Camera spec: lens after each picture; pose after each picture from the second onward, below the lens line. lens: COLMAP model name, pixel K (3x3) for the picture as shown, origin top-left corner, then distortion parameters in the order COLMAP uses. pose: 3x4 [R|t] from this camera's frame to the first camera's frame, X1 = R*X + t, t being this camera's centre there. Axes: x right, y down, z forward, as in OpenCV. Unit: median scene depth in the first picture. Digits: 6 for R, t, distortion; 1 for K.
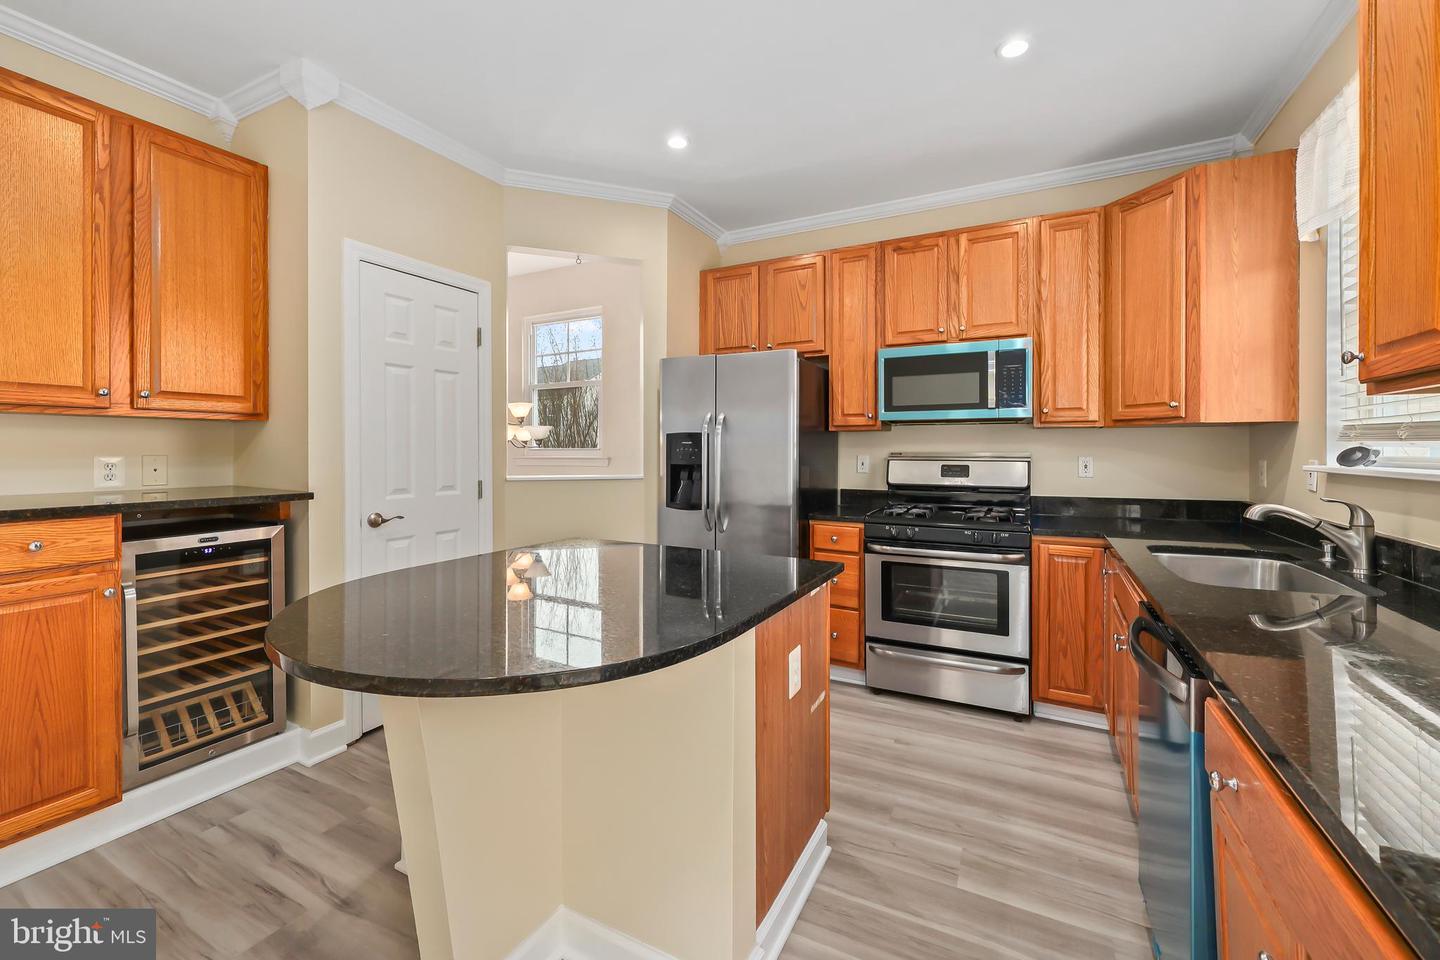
lens RADIAL K [[594.1, 0, 717.8], [0, 594.1, 443.5], [0, 0, 1]] dist [0.000662, 0.000186]
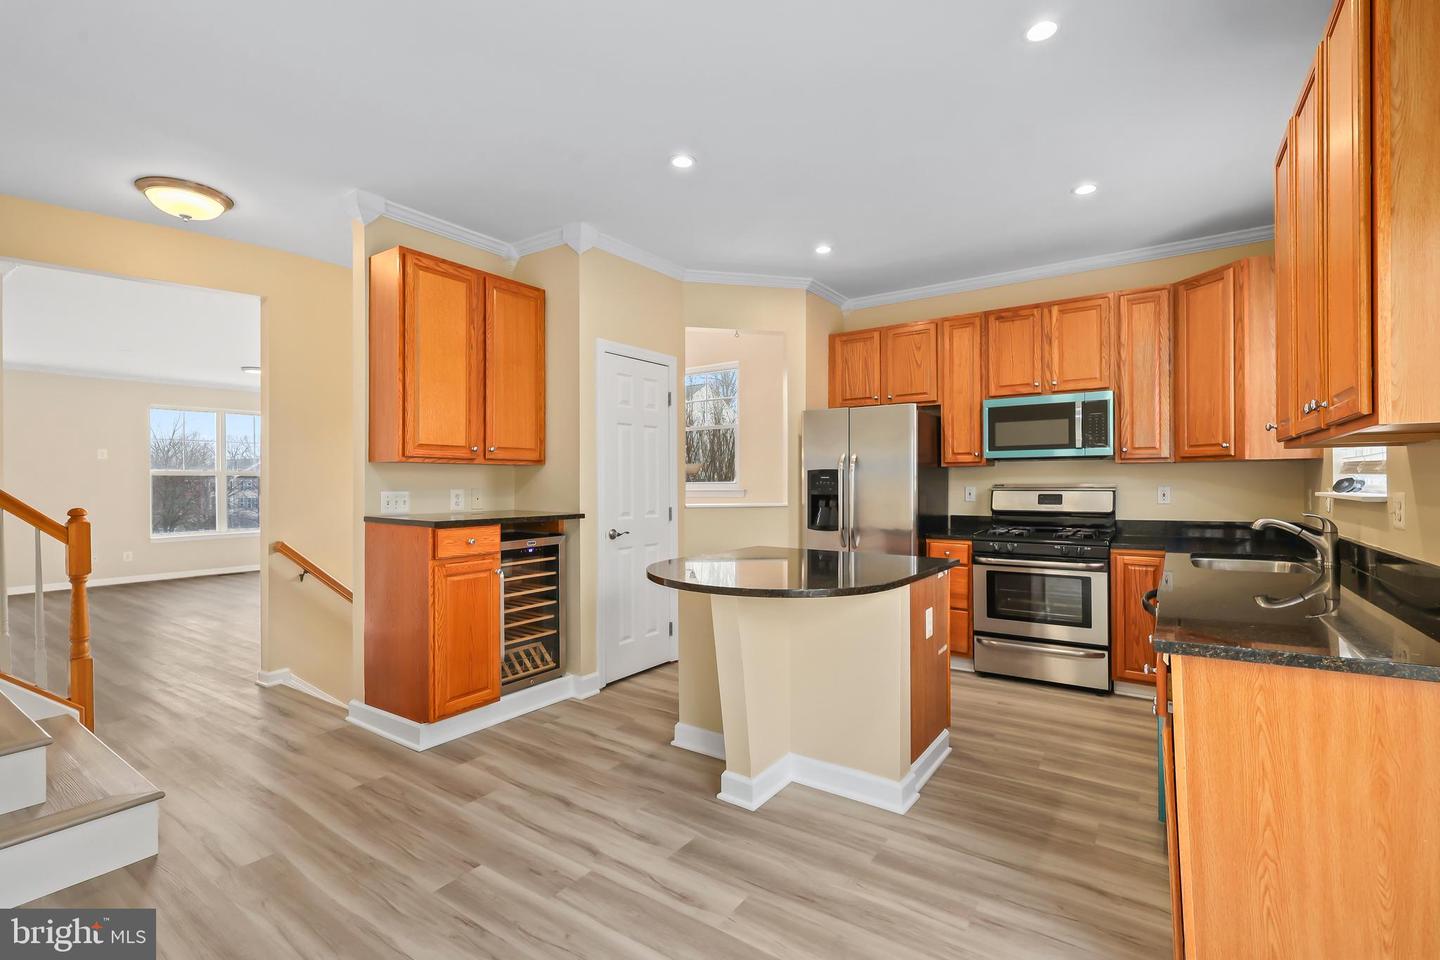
lens RADIAL K [[645.3, 0, 720.0], [0, 645.3, 480.0], [0, 0, 1]] dist [0.001390, 0.000206]
pose [[0.992360, -0.006684, -0.123198, -0.126356], [0.007441, 0.999956, 0.005685, -0.006311], [0.123155, -0.006558, 0.992366, -0.465740]]
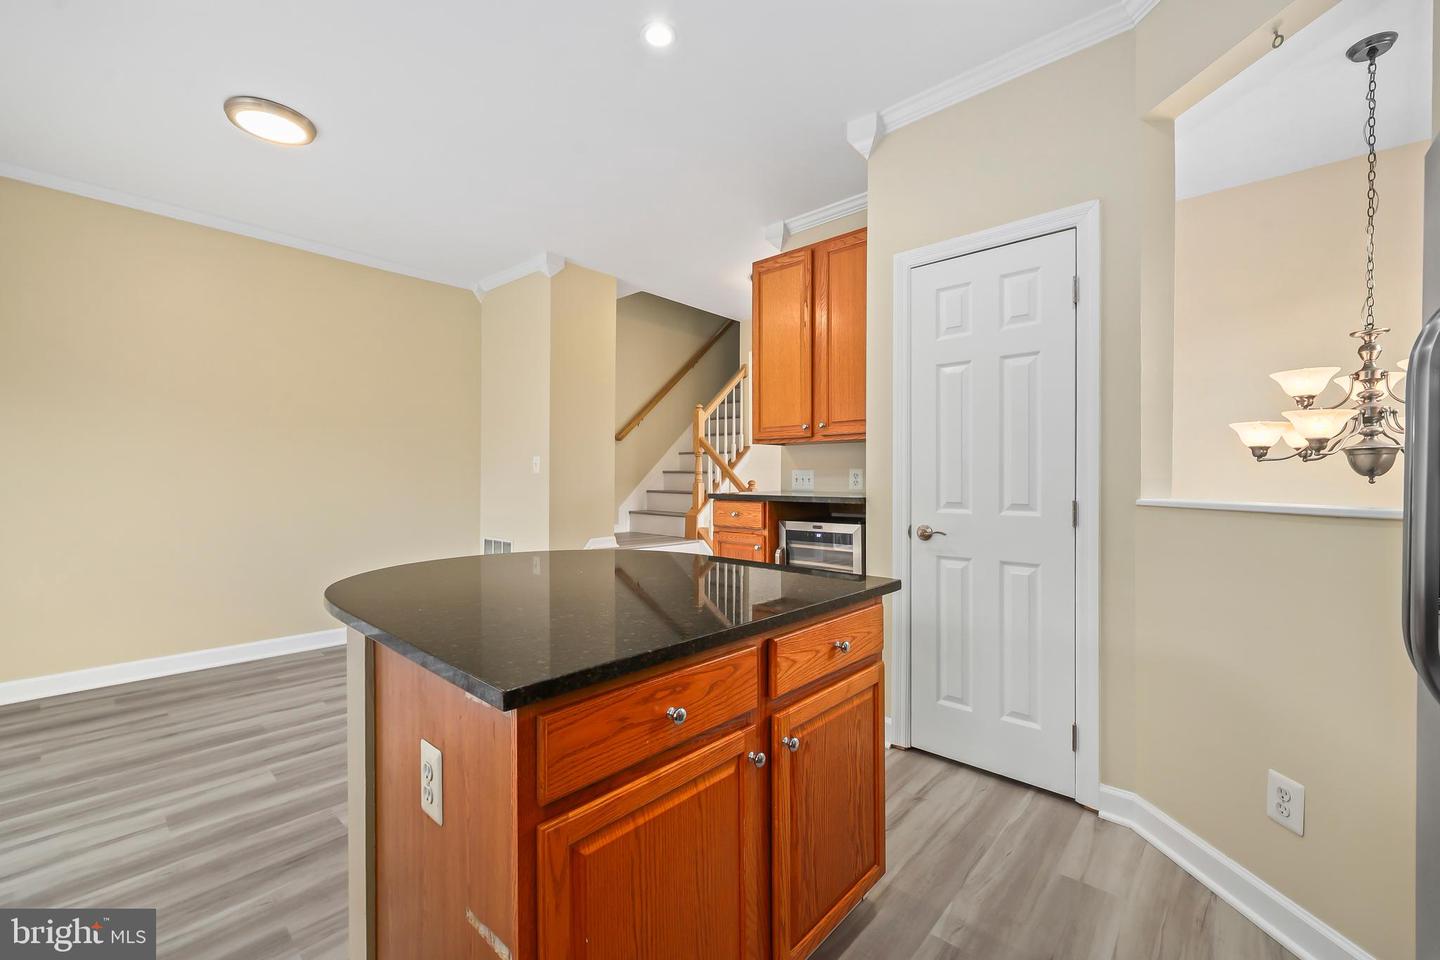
lens RADIAL K [[586.0, 0, 725.5], [0, 586.0, 475.1], [0, 0, 1]] dist [0.000074, 0.000271]
pose [[-0.251215, -0.006161, -0.967912, 0.393122], [0.009597, 0.999915, -0.008856, 0.039734], [0.967884, -0.011514, -0.251134, 0.879012]]
